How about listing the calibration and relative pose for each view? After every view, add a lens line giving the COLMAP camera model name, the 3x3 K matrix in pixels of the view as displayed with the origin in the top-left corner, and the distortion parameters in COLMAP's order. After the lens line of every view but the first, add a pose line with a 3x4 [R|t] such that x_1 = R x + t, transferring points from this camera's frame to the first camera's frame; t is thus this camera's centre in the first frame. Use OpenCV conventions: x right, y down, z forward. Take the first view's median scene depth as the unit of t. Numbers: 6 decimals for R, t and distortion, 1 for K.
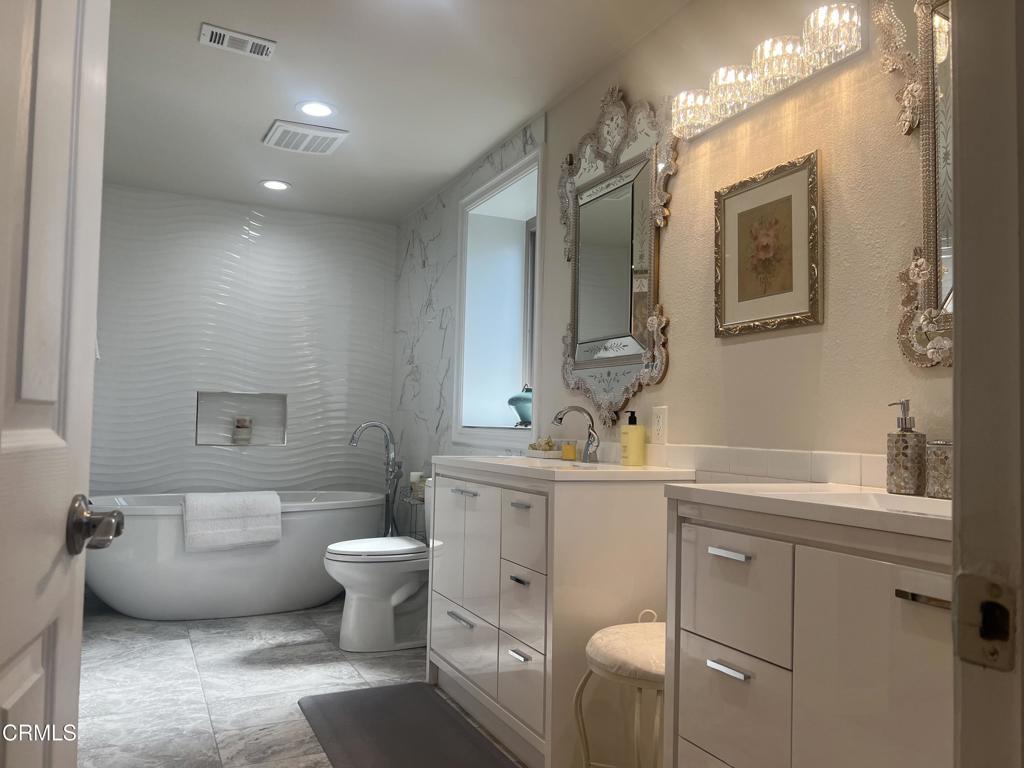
lens RADIAL K [[774.5, 0, 504.4], [0, 774.5, 386.5], [0, 0, 1]] dist [0.040874, -0.051019]
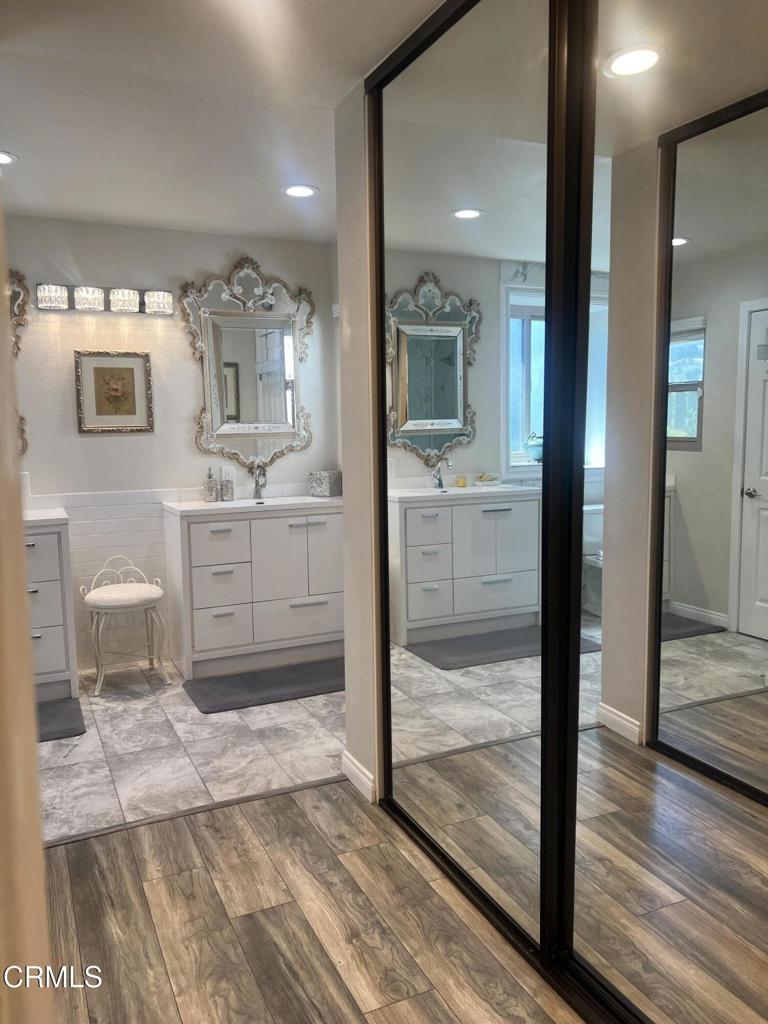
lens RADIAL K [[774.5, 0, 384.0], [0, 774.5, 512.0], [0, 0, 1]] dist [0.040874, -0.051019]
pose [[-0.001165, -0.144574, 0.989493, -1.691415], [-0.035362, 0.988881, 0.144443, -0.183417], [-0.999374, -0.034822, -0.006265, 0.321265]]
